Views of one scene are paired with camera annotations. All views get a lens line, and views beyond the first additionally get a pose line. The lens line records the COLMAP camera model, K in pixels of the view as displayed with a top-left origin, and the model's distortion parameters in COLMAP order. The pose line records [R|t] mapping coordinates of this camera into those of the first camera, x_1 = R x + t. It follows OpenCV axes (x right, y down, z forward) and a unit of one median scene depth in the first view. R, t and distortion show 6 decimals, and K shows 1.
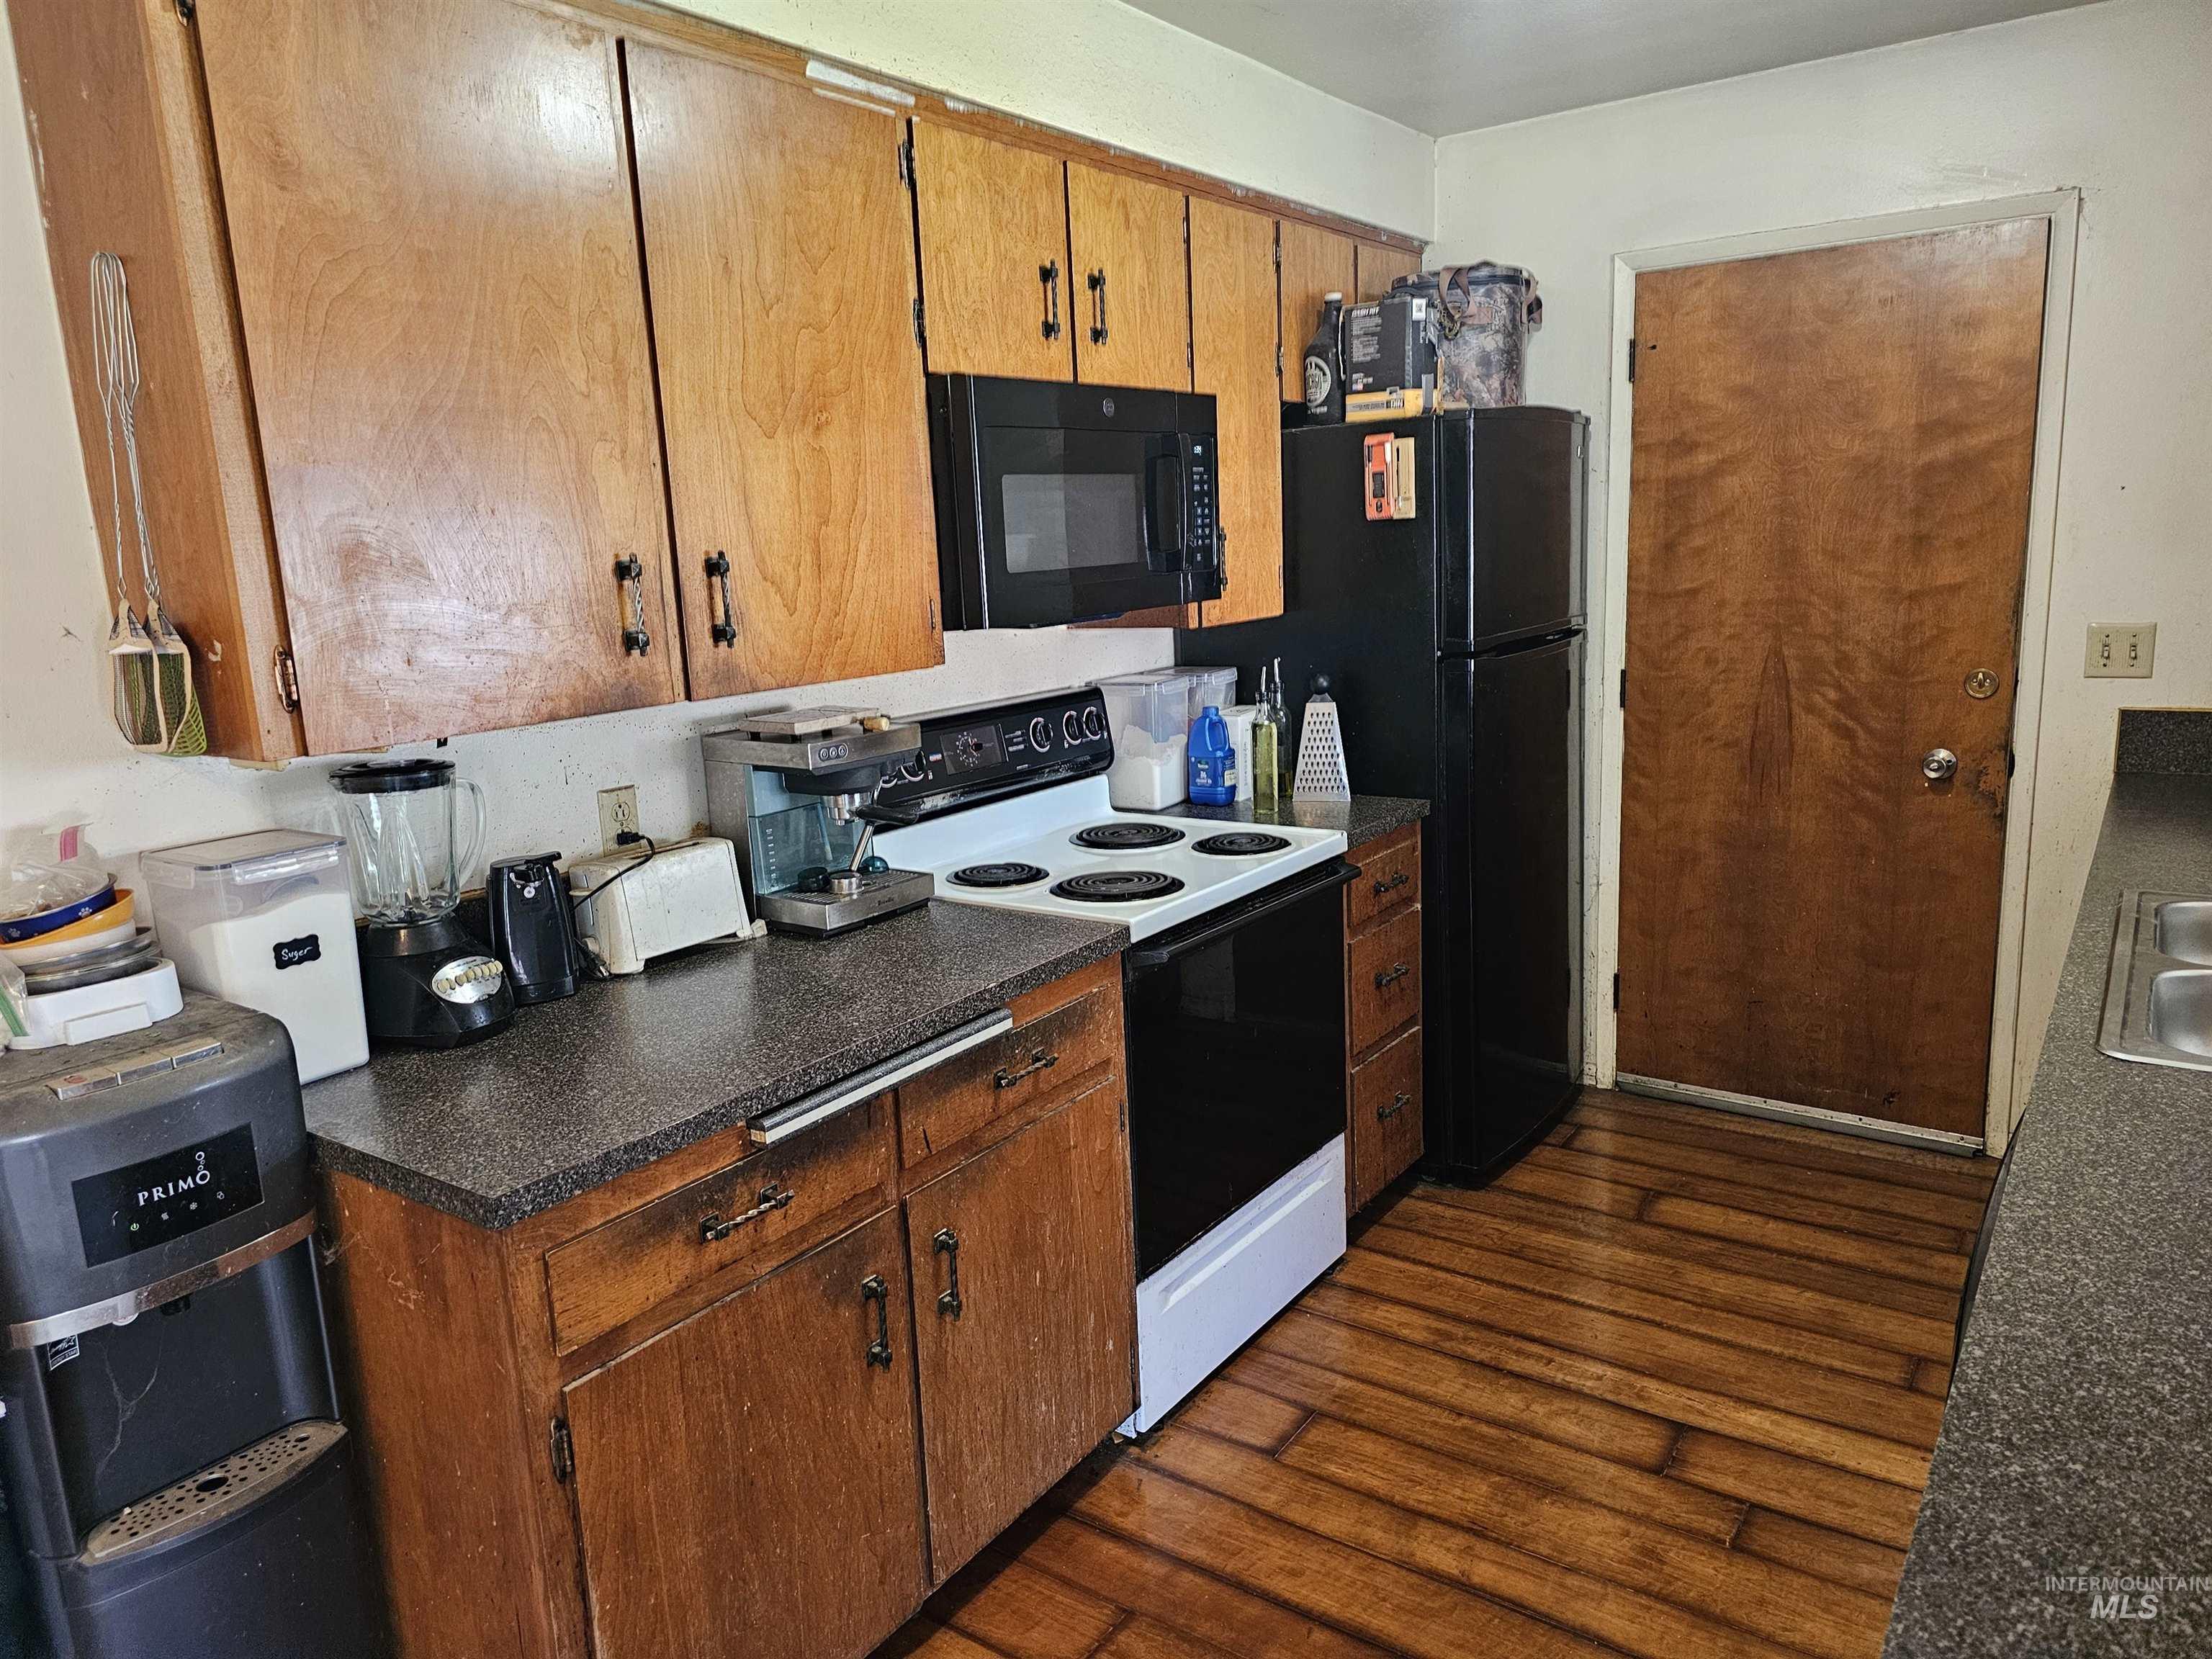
lens RADIAL K [[1526.5, 0, 1106.0], [0, 1526.5, 829.5], [0, 0, 1]] dist [0.028841, -0.000821]
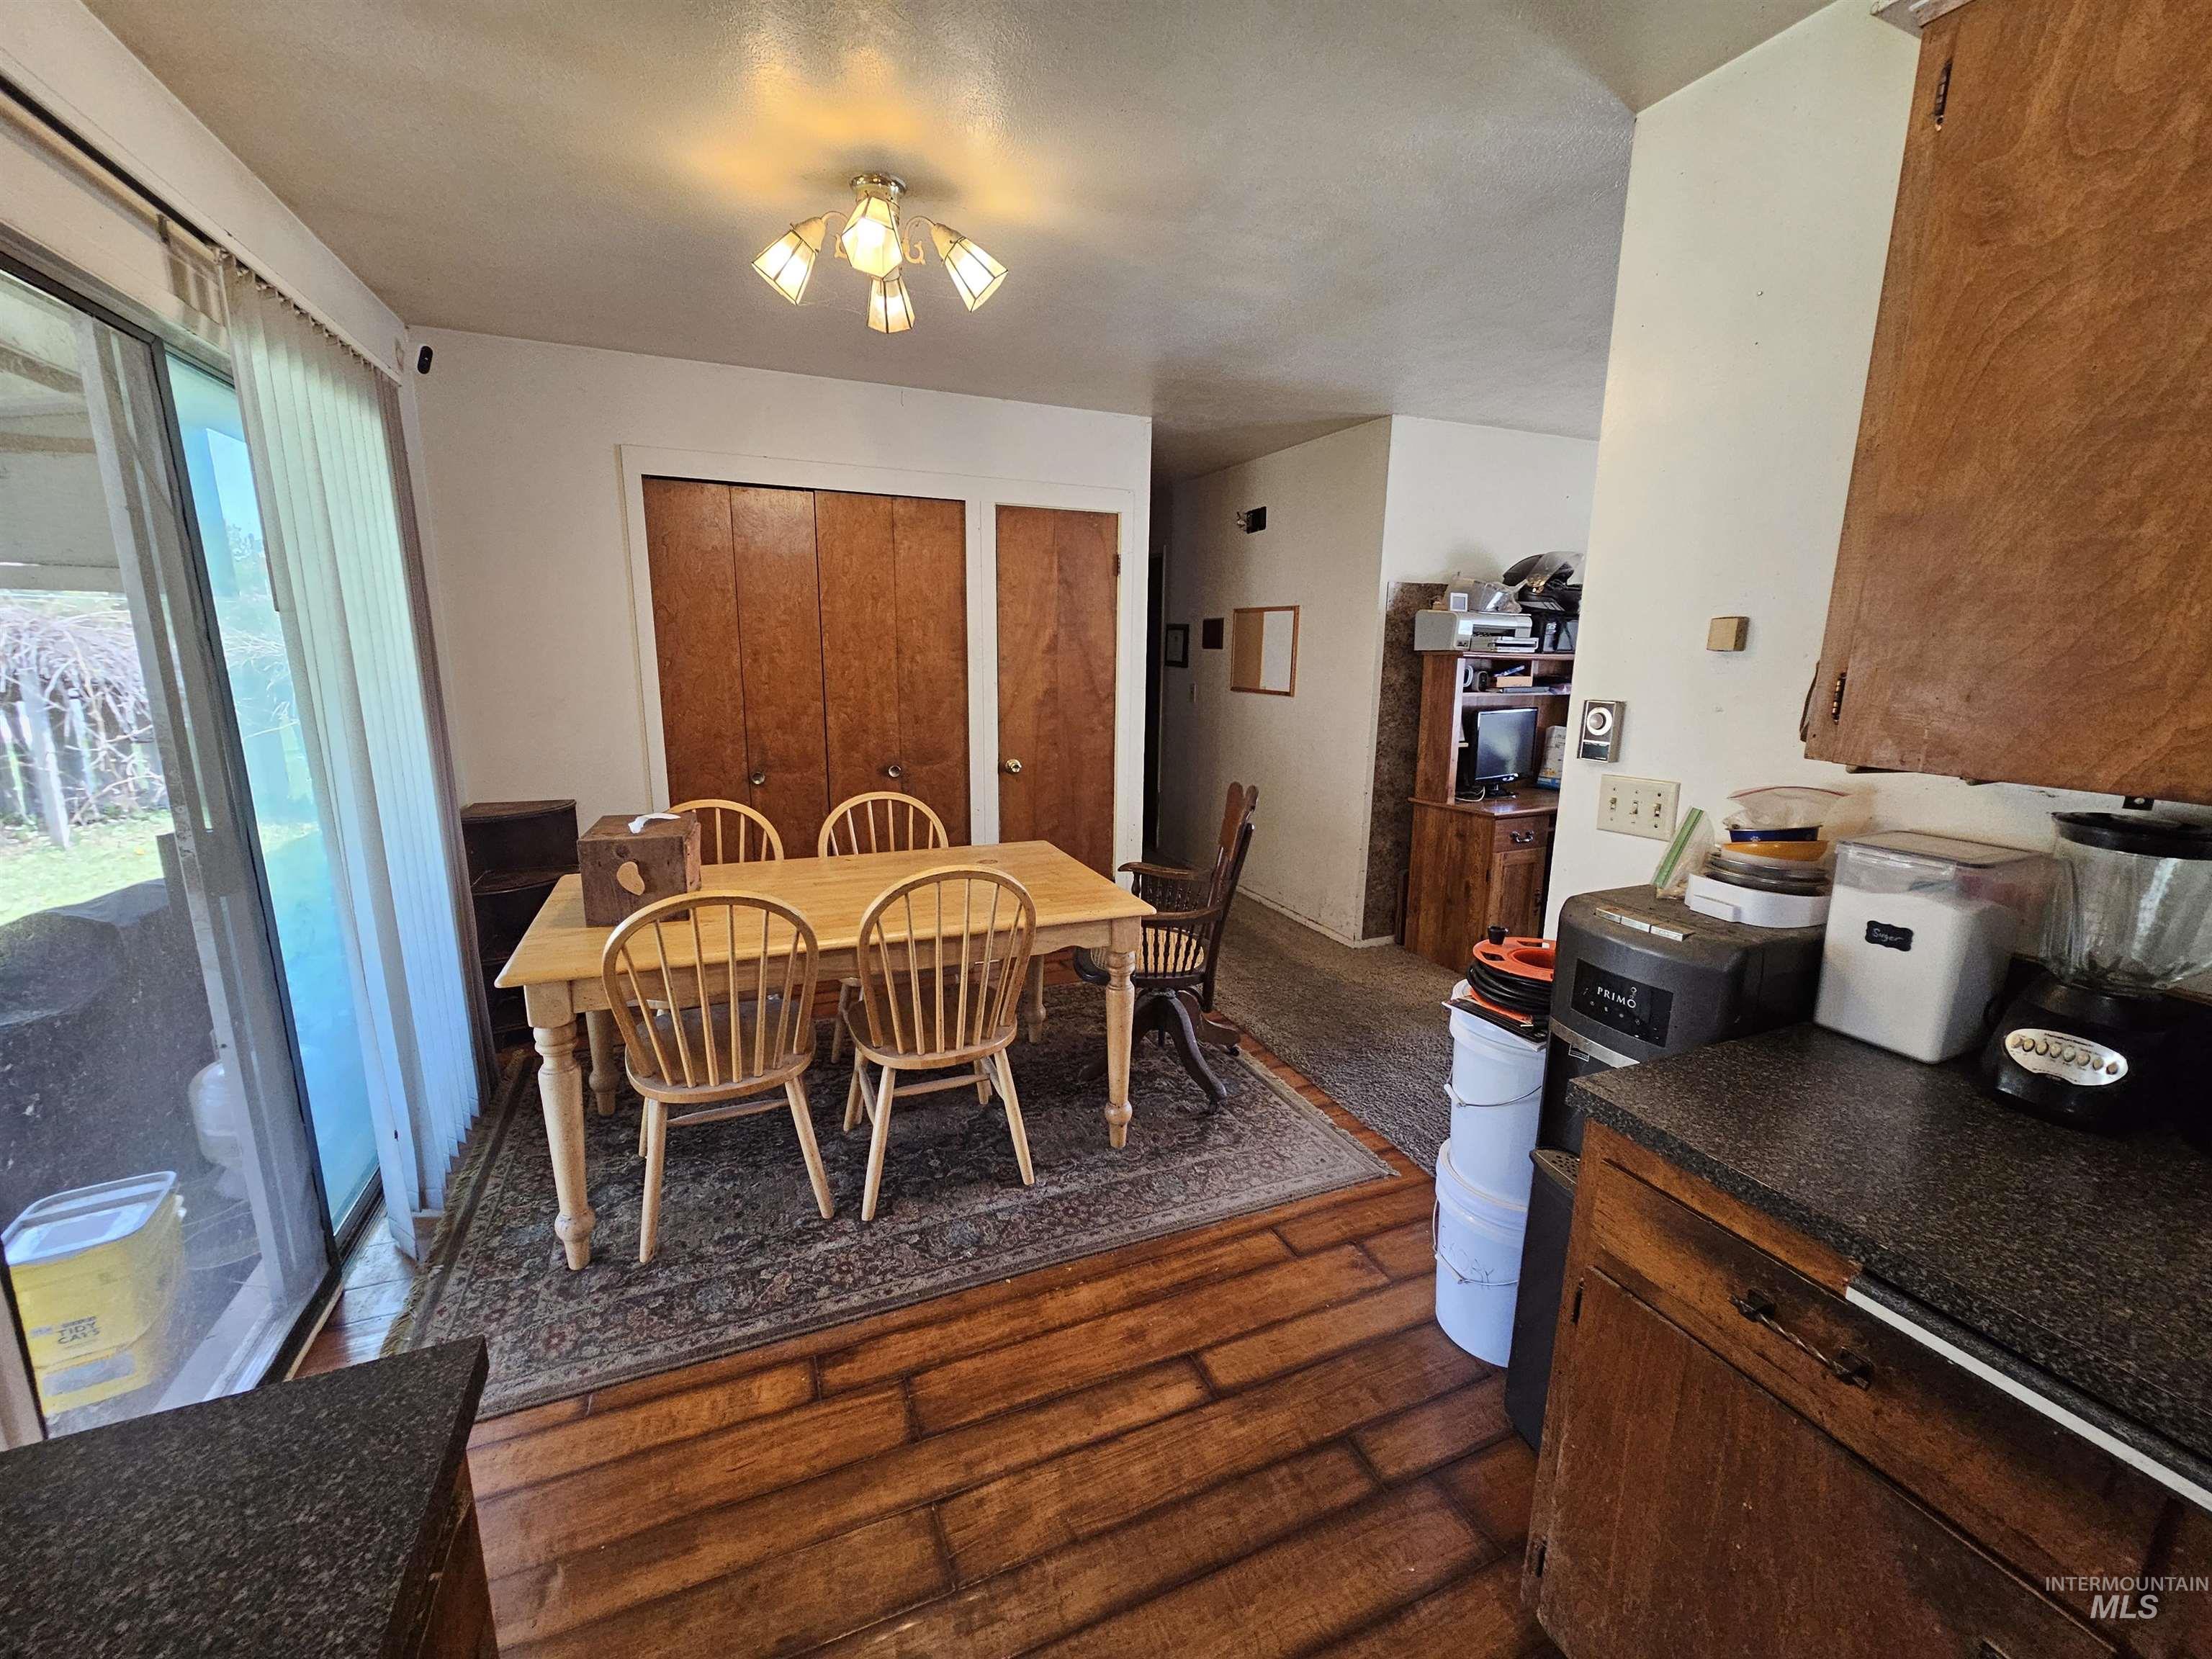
lens RADIAL K [[900.7, 0, 1106.0], [0, 900.7, 829.5], [0, 0, 1]] dist [0.001834, -0.000088]
pose [[-0.533701, 0.206613, -0.820045, 0.293582], [-0.152847, 0.930158, 0.333832, -0.115747], [0.831746, 0.303508, -0.464846, 0.686982]]
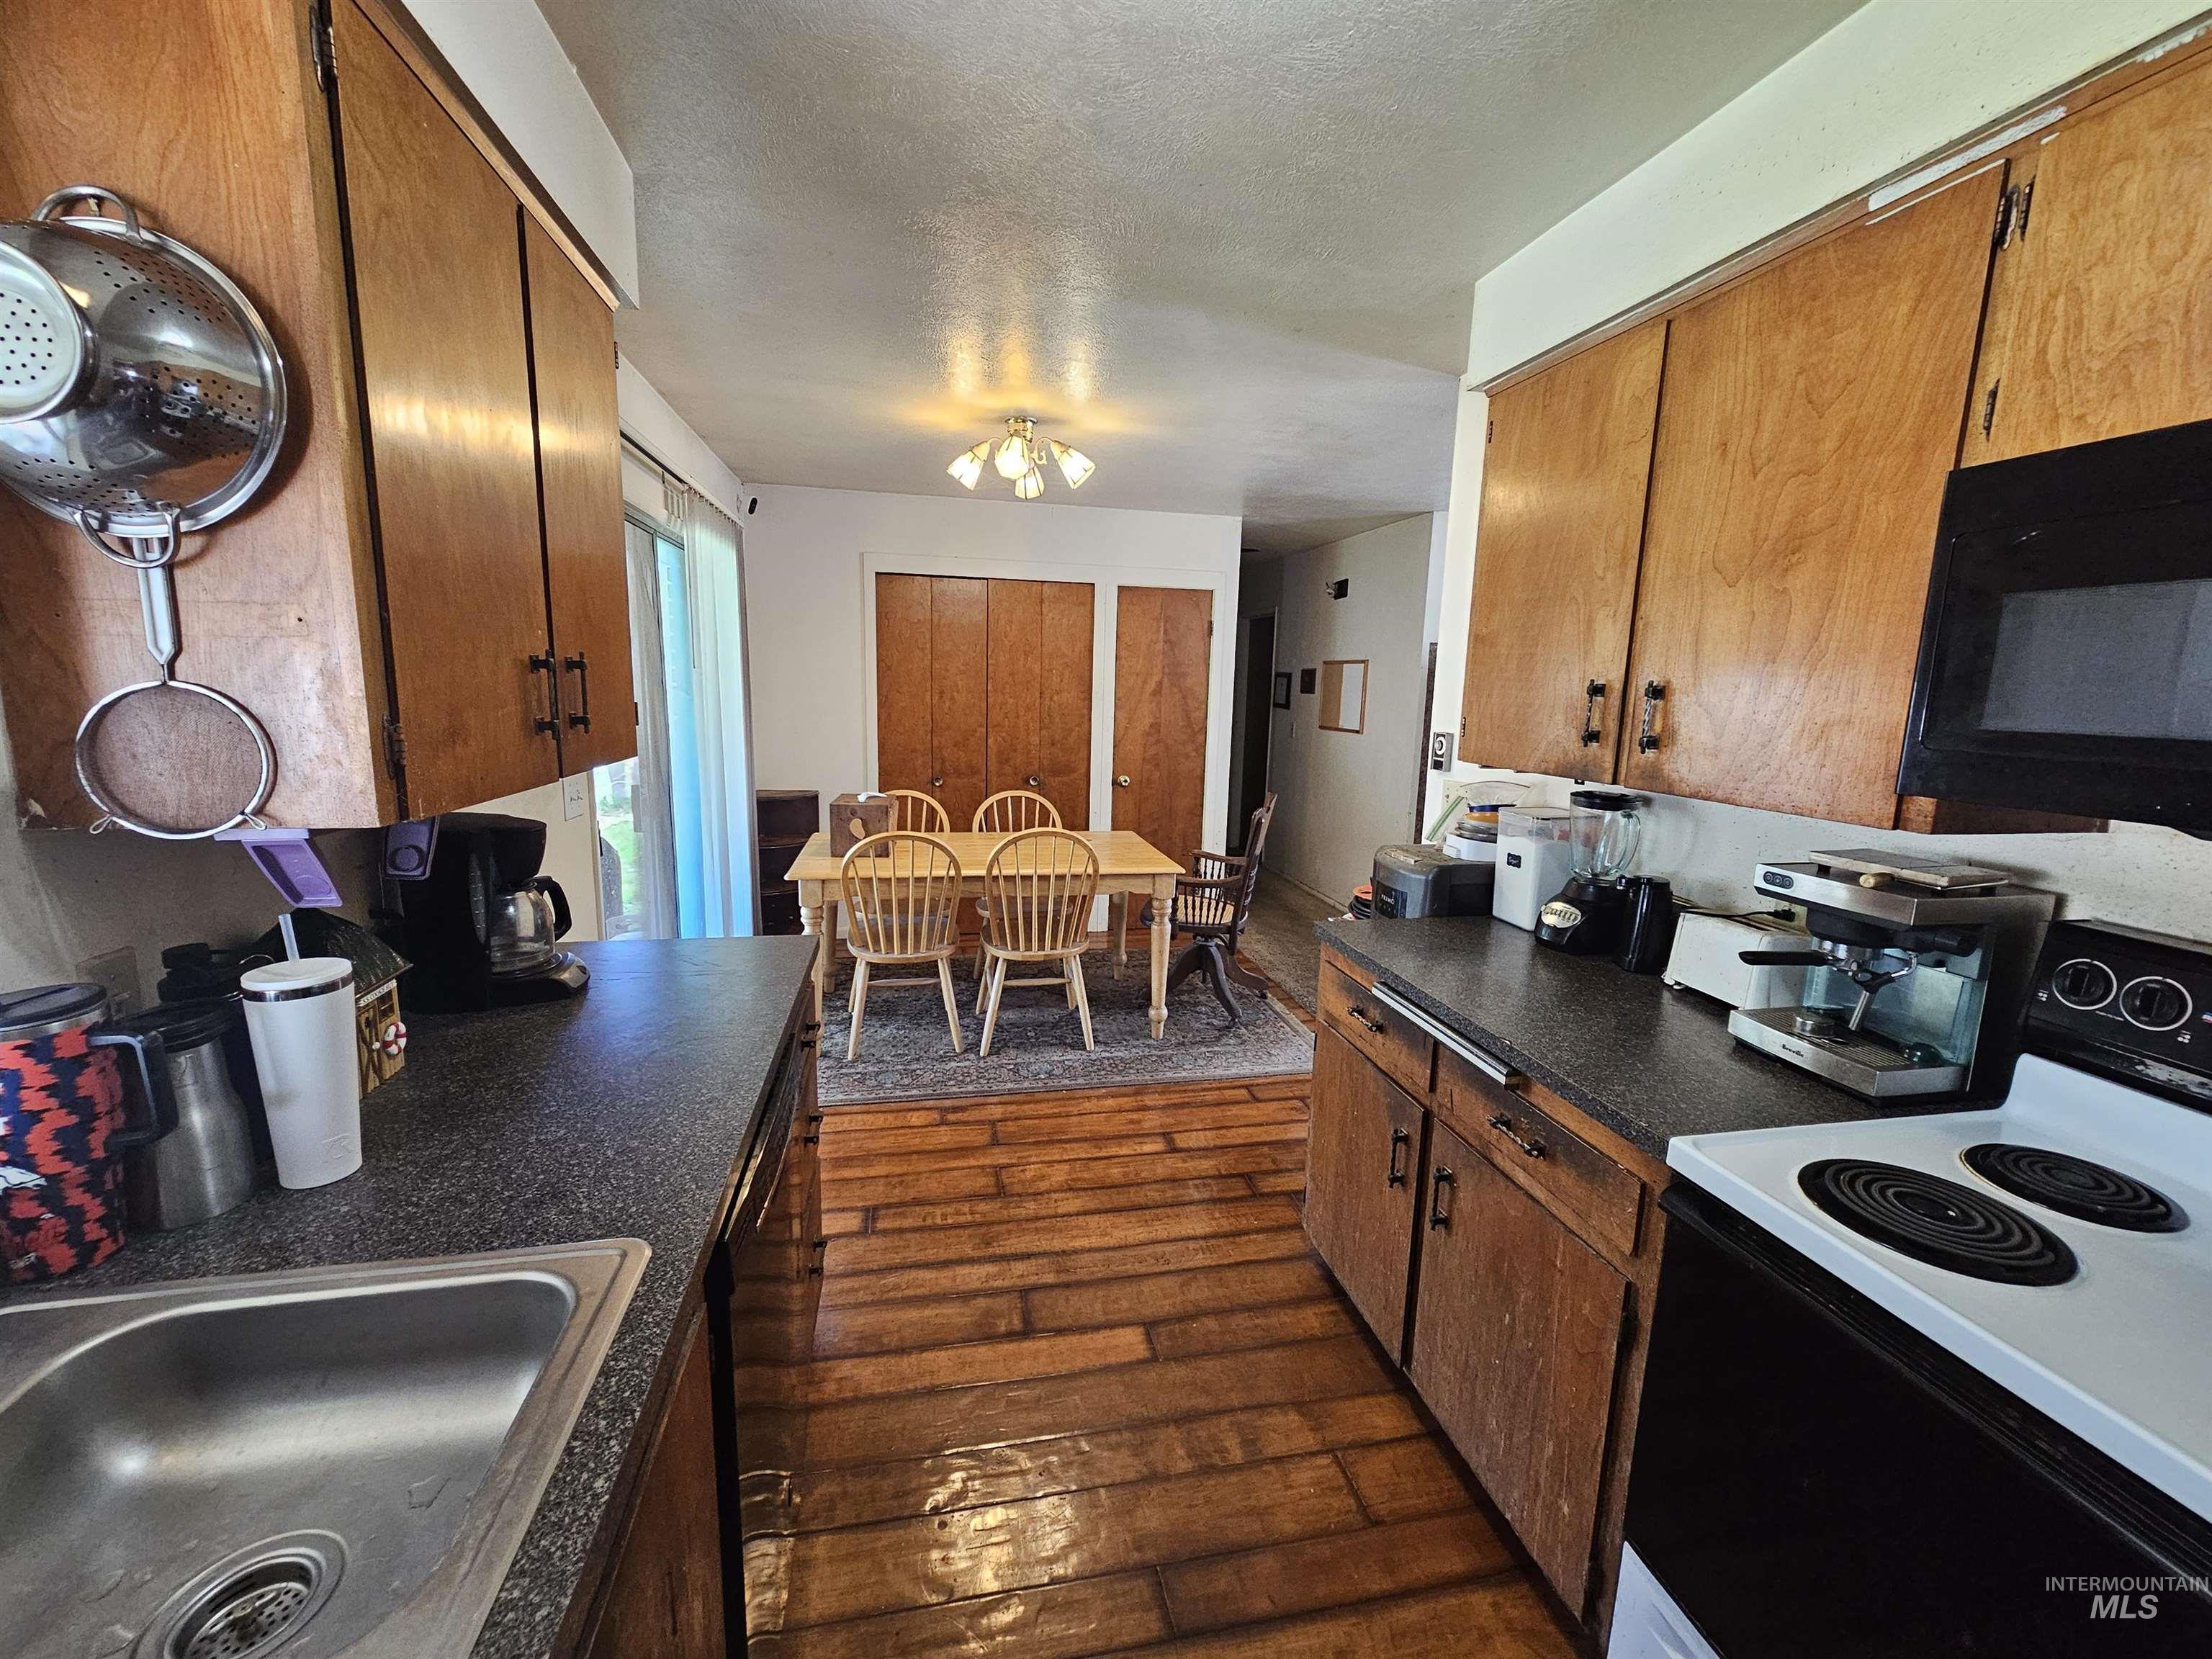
lens RADIAL K [[912.9, 0, 1106.0], [0, 912.9, 829.5], [0, 0, 1]] dist [-0.001950, -0.000341]
pose [[-0.692553, 0.142348, -0.707183, 0.639929], [-0.133818, 0.937970, 0.319853, -0.246744], [0.708846, 0.316149, -0.630545, 1.187130]]
